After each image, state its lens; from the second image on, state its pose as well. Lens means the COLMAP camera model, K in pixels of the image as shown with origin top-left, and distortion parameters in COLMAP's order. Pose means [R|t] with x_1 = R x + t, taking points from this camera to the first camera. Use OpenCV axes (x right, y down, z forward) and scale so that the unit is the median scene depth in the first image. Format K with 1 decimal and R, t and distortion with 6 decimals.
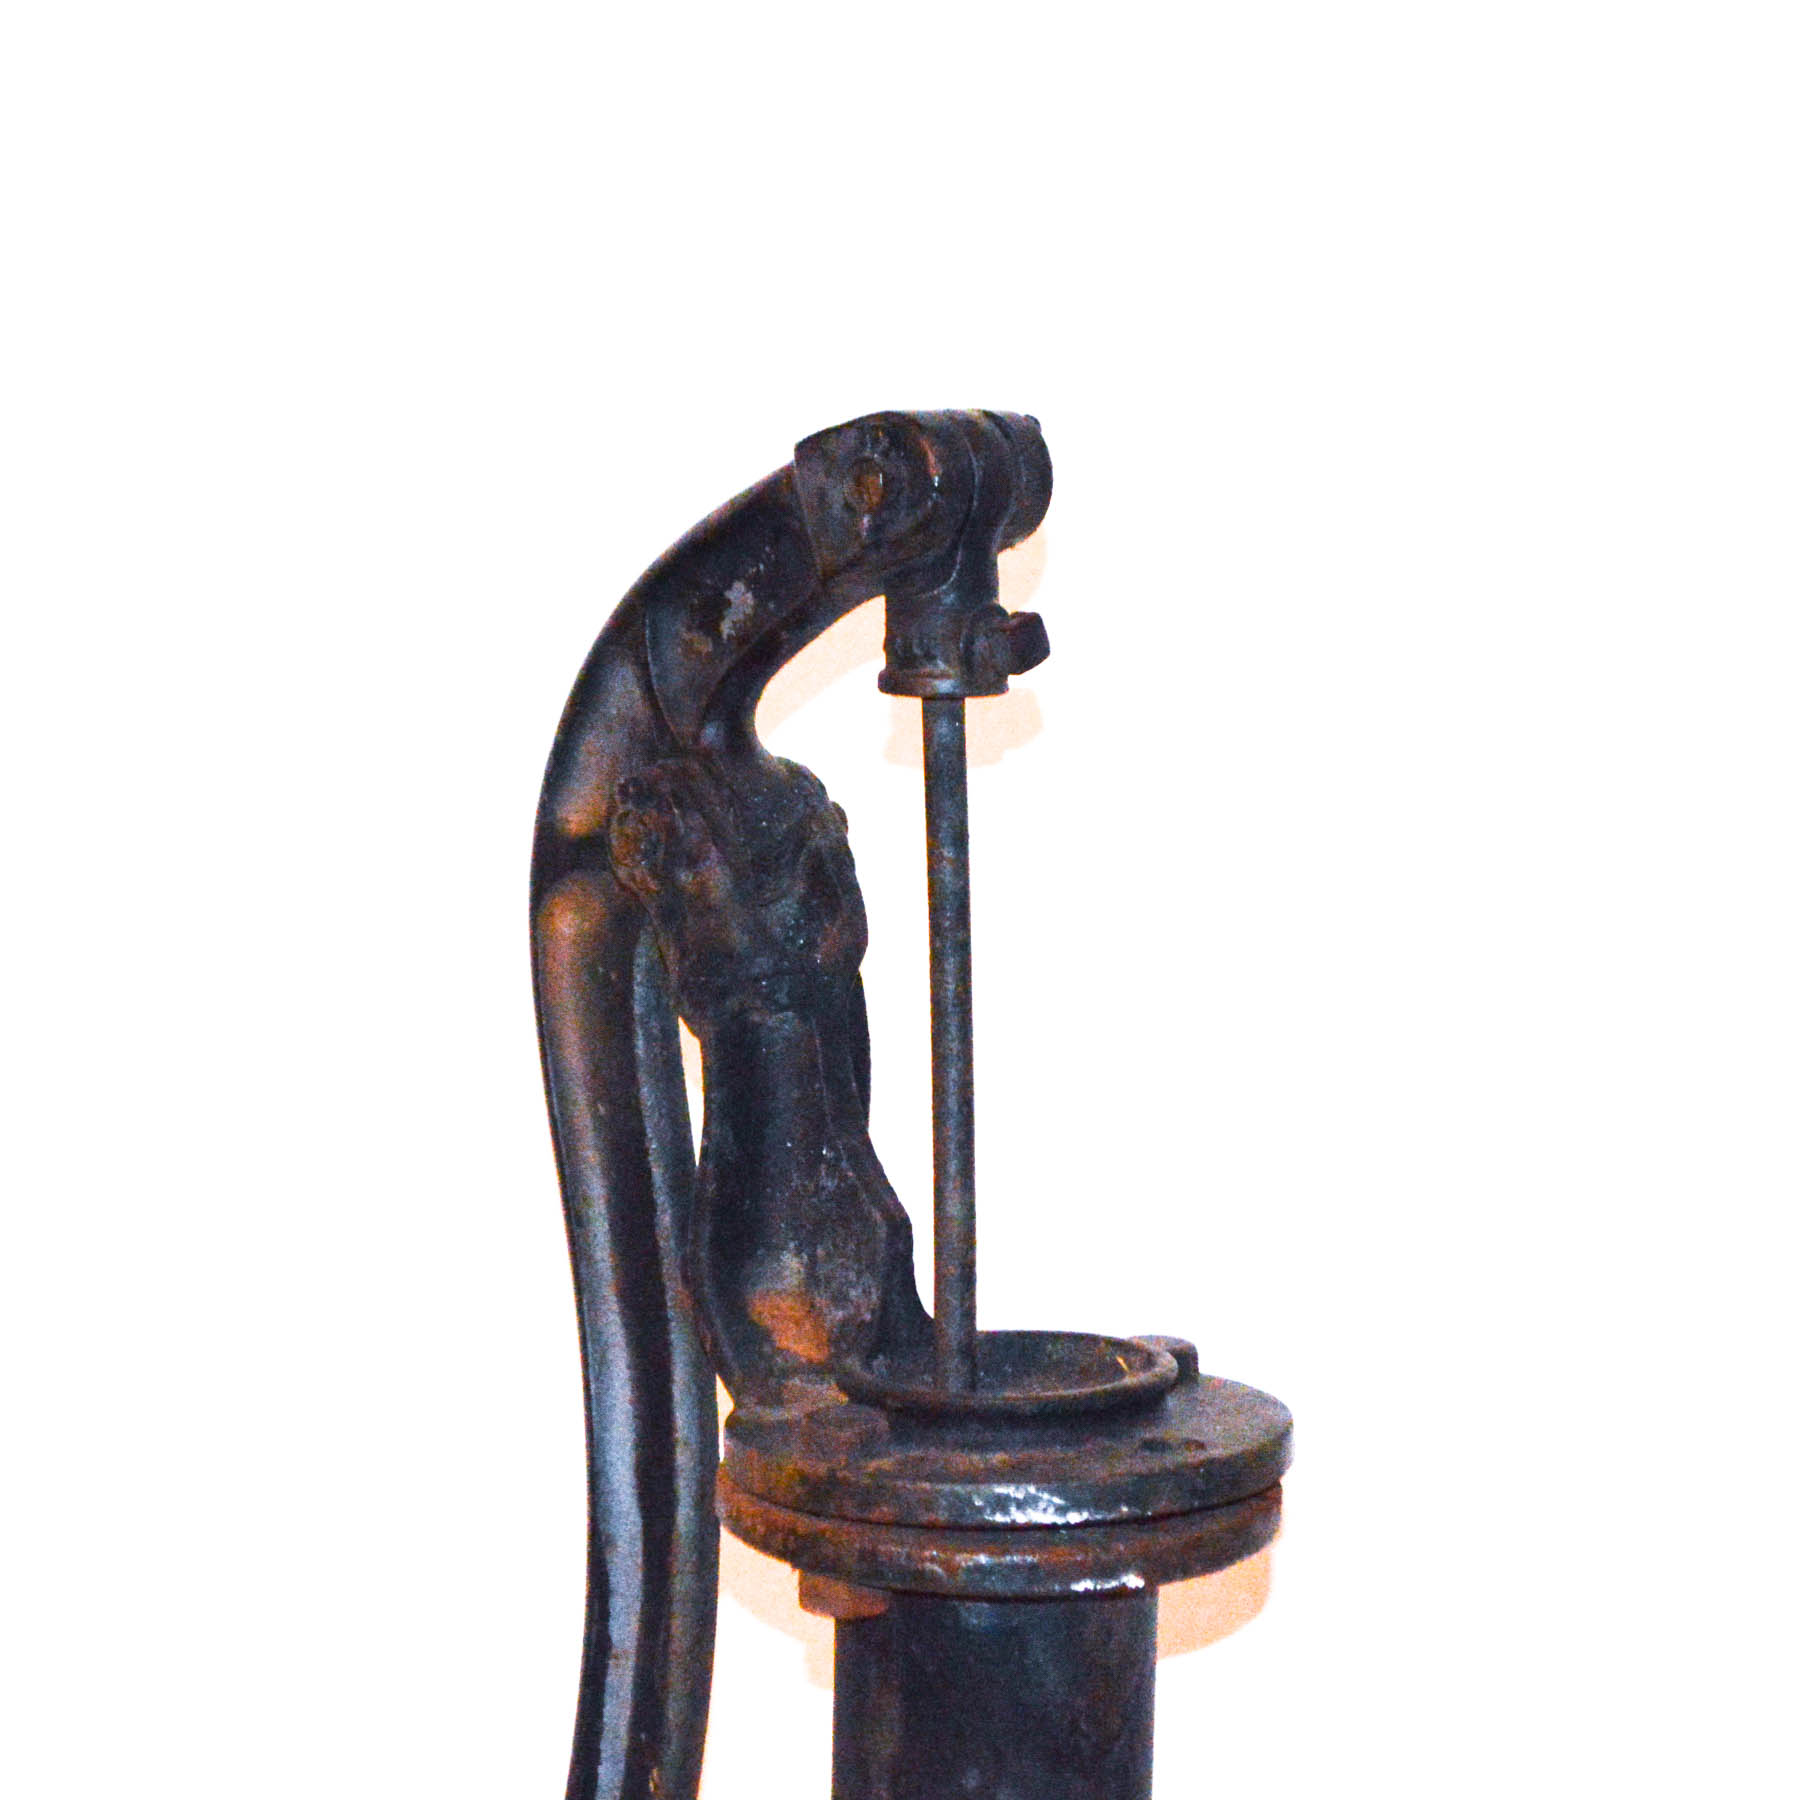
lens RADIAL K [[5702.5, 0, 899.1], [0, 5702.5, 901.6], [0, 0, 1]] dist [-0.153682, 0.000000]
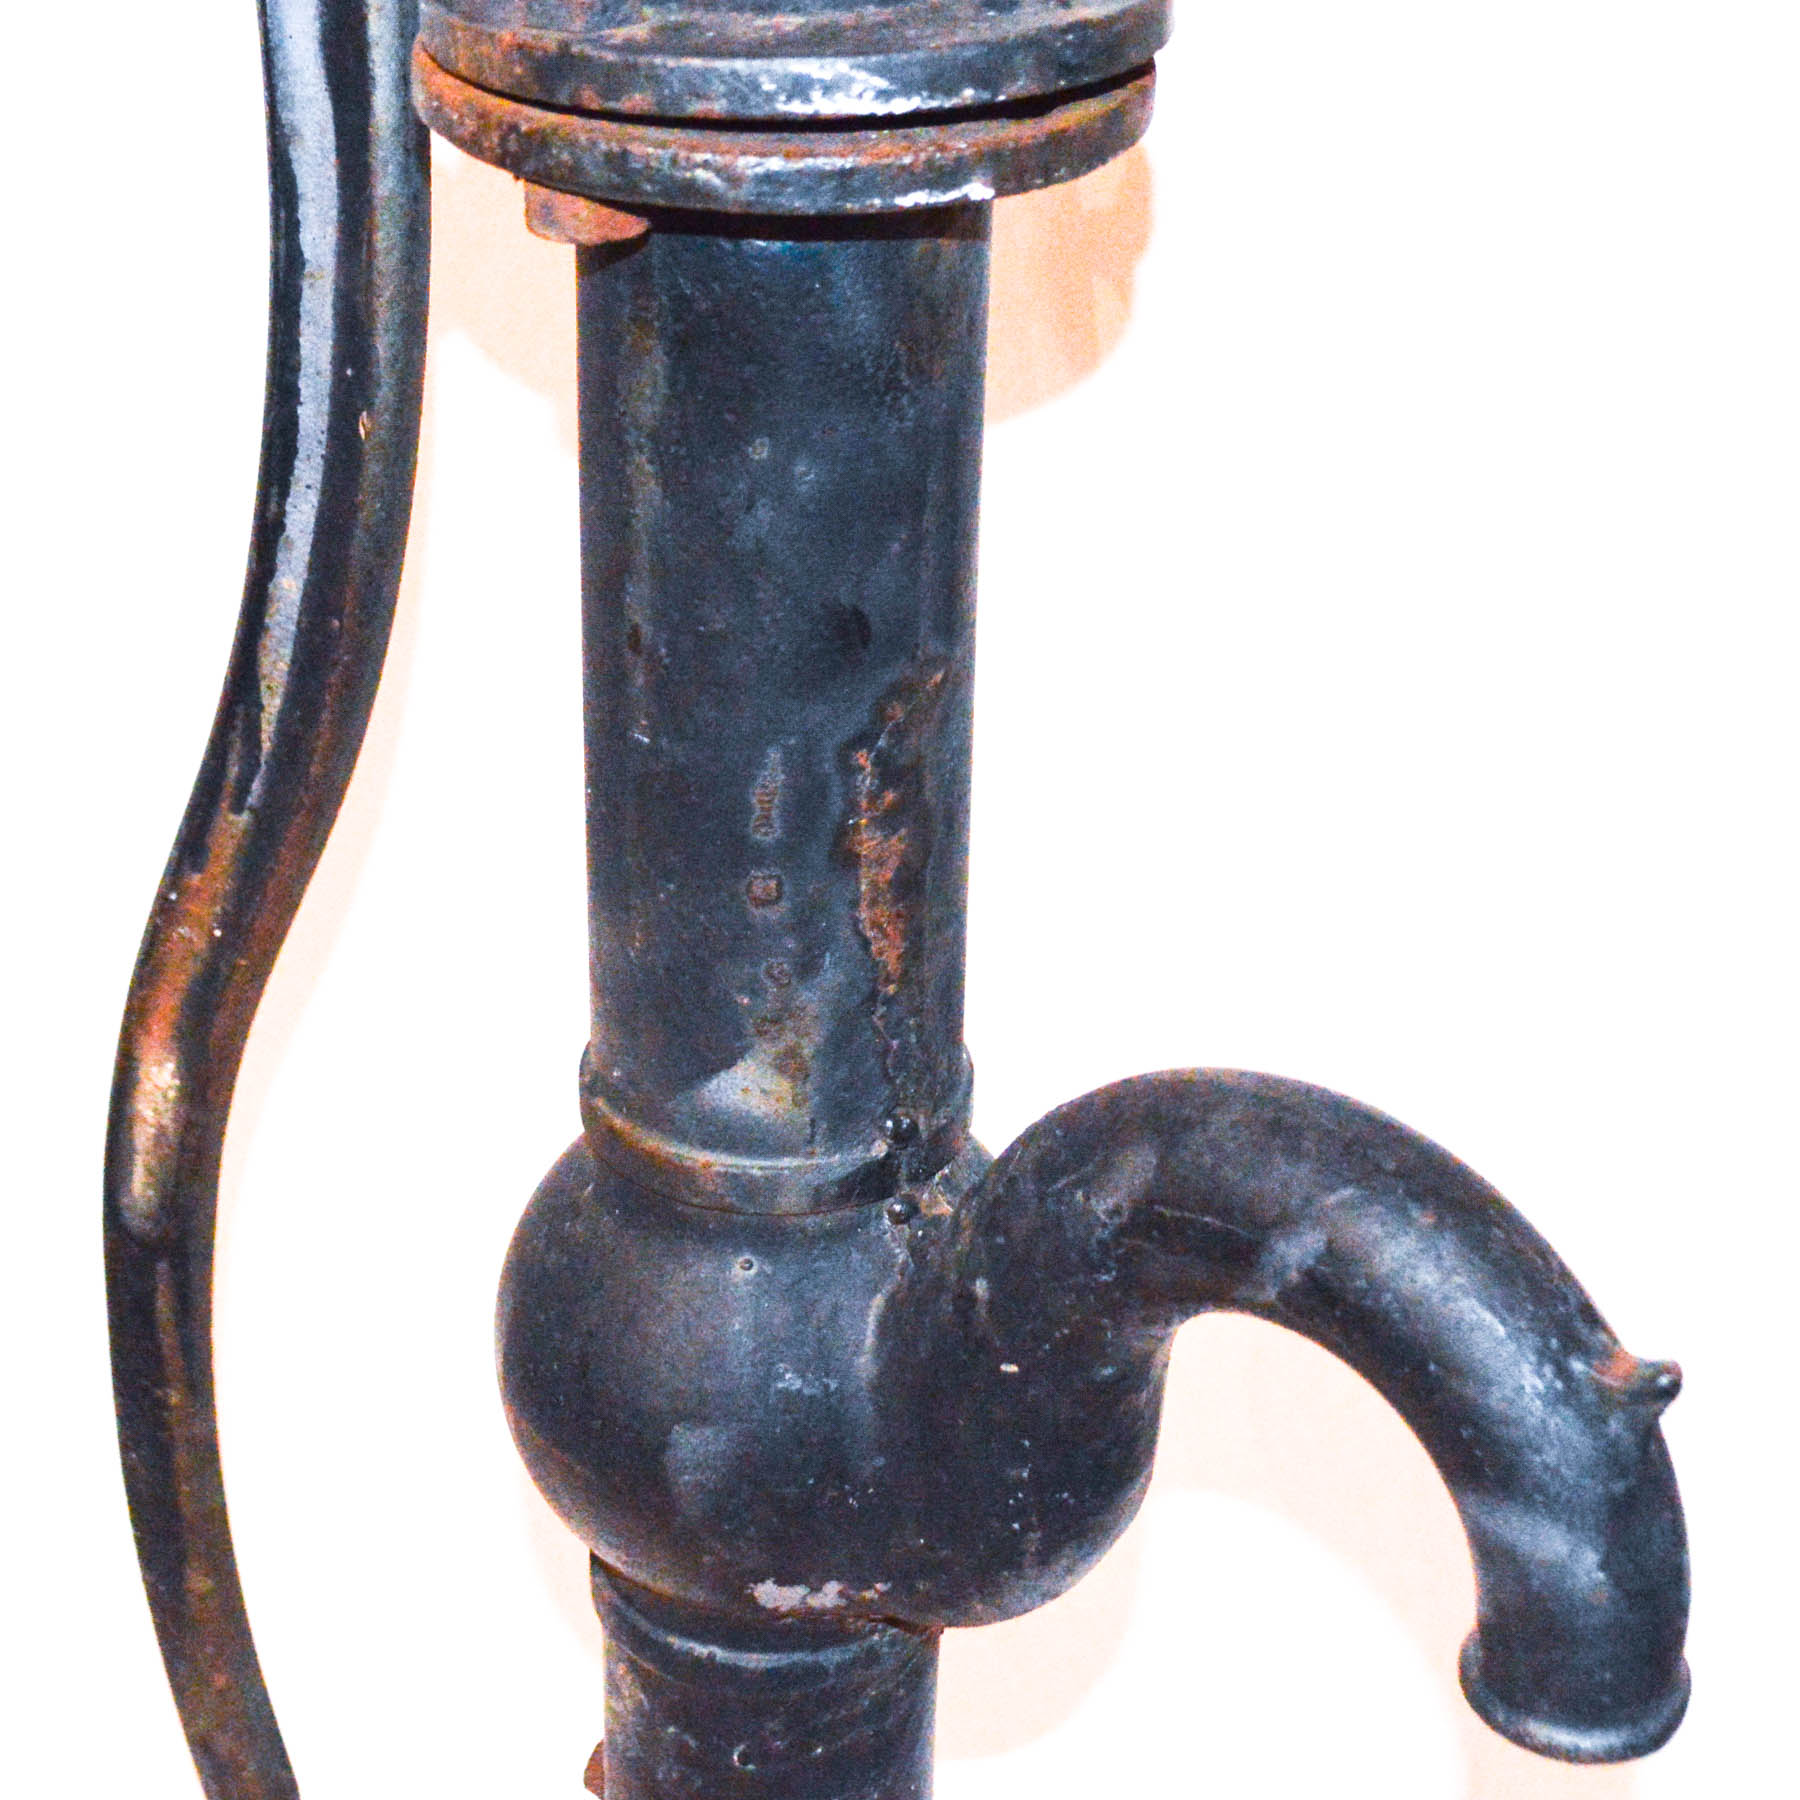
lens RADIAL K [[3596.5, 0, 916.3], [0, 3596.5, 897.1], [0, 0, 1]] dist [-0.049214, 0.000000]
pose [[0.996841, -0.028946, 0.073960, -0.003846], [0.002819, 0.943529, 0.331278, 0.049859], [-0.079373, -0.330023, 0.940630, 0.514725]]
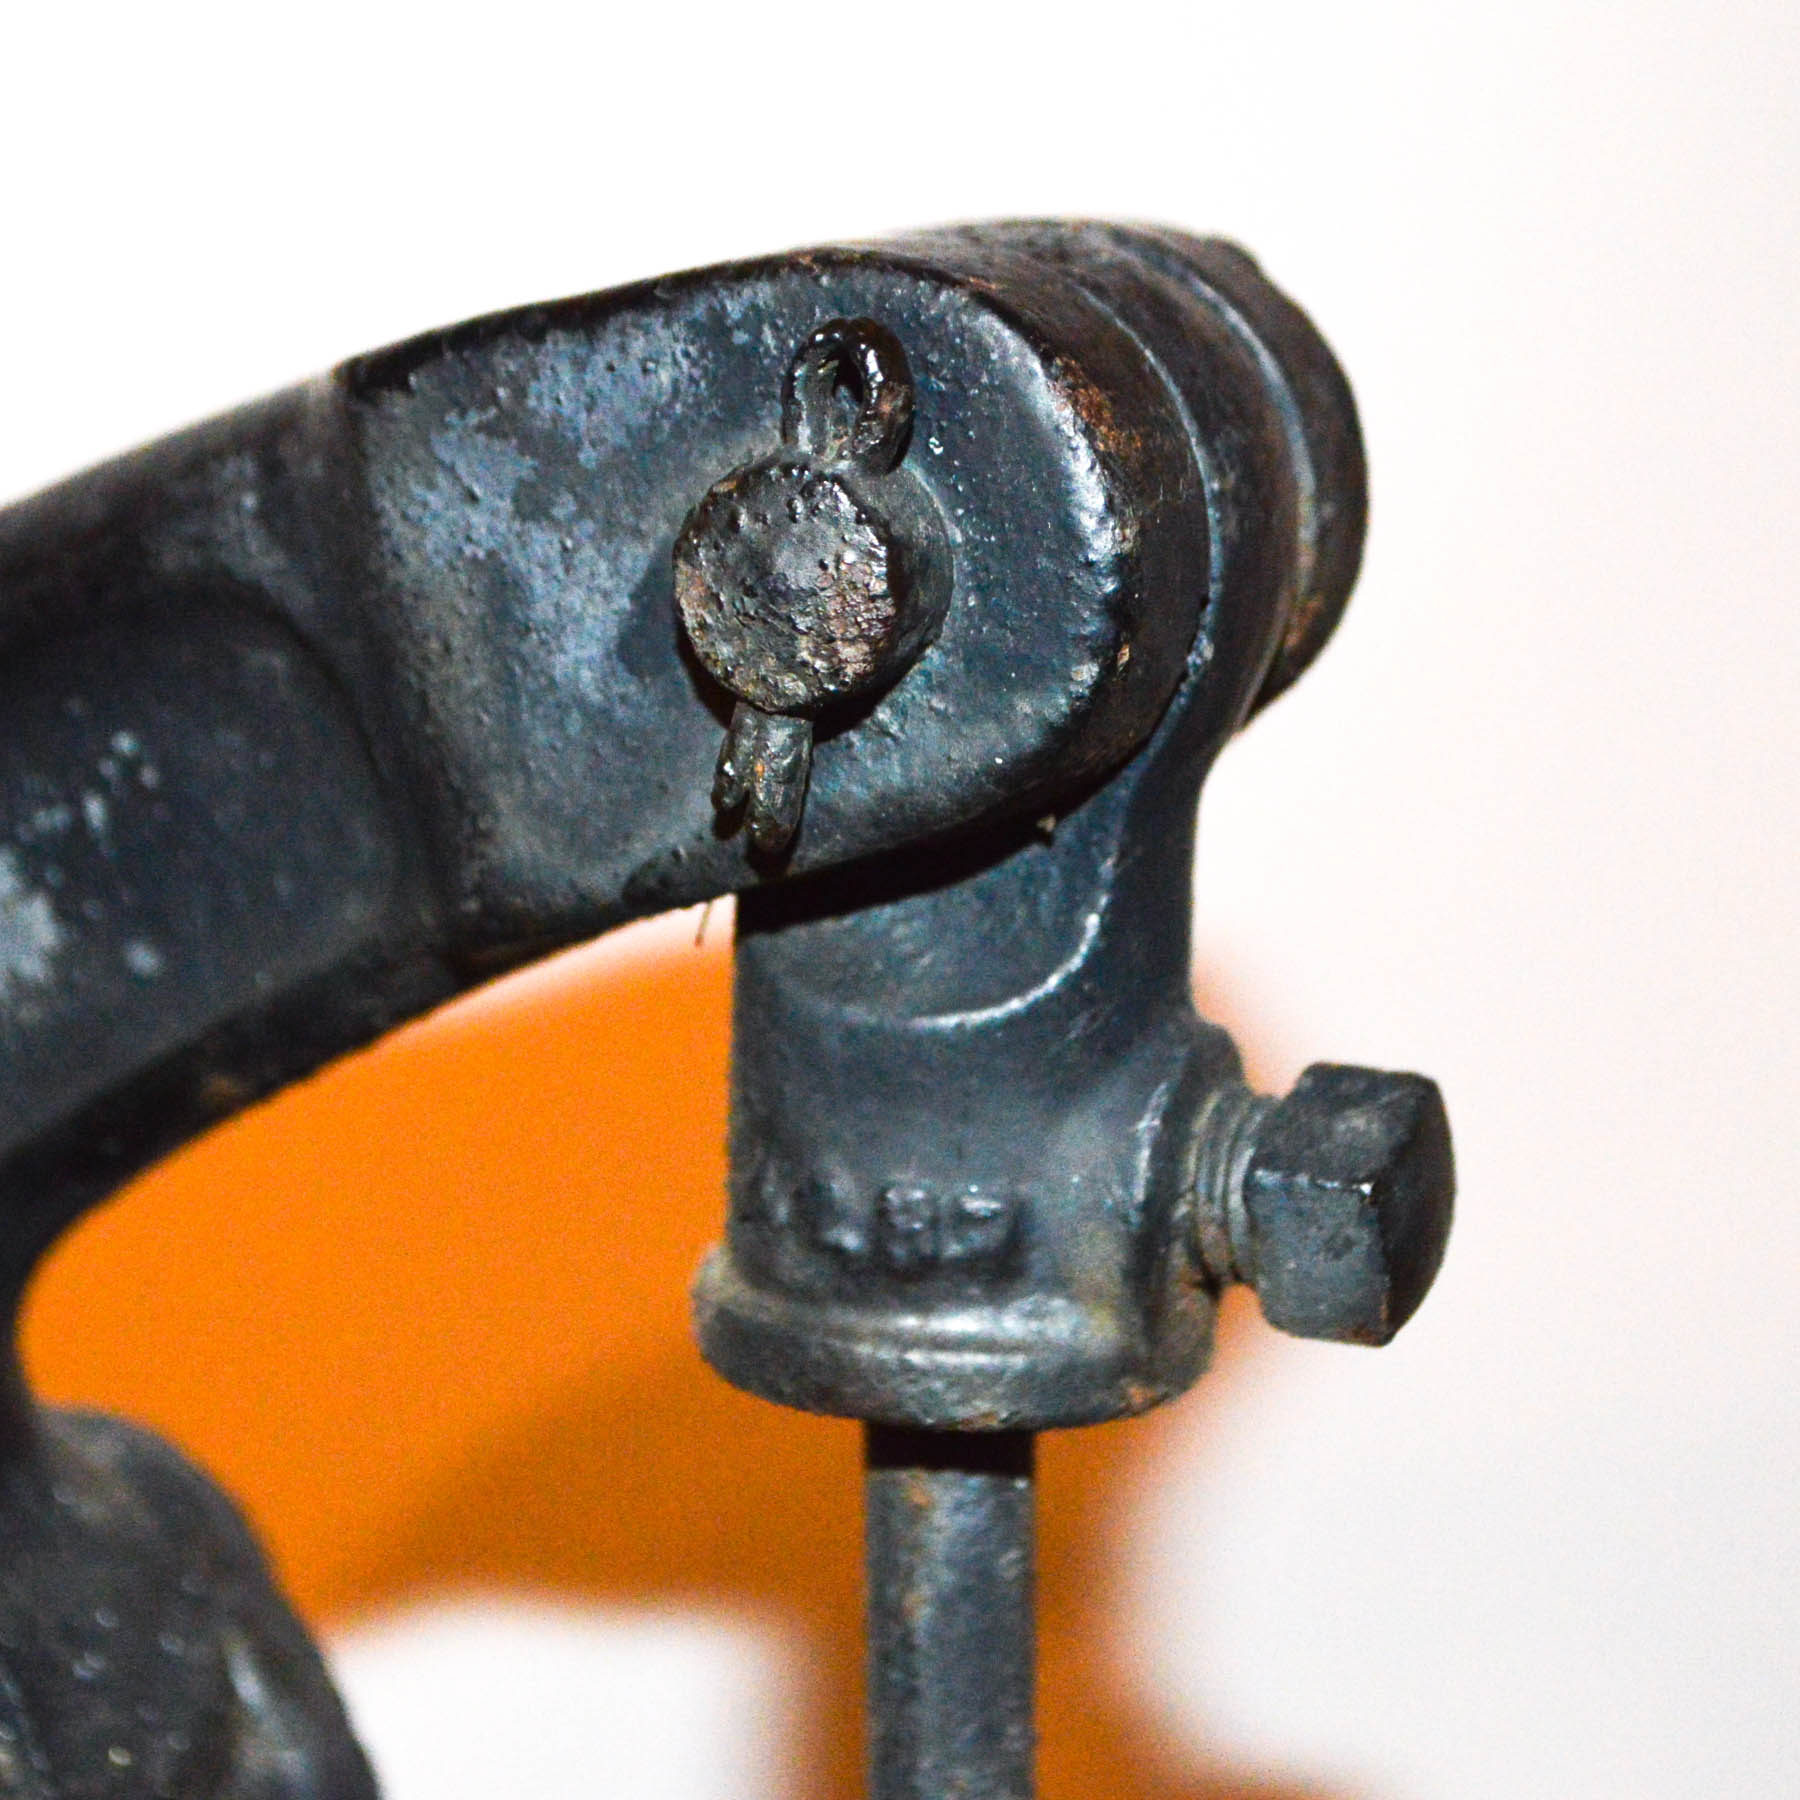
lens RADIAL K [[5033.7, 0, 900.9], [0, 5033.7, 901.5], [0, 0, 1]] dist [-0.143849, 0.000000]
pose [[0.934477, -0.055402, 0.351687, -0.072294], [0.015545, 0.993225, 0.115160, -0.082553], [-0.355685, -0.102147, 0.929007, 0.798773]]
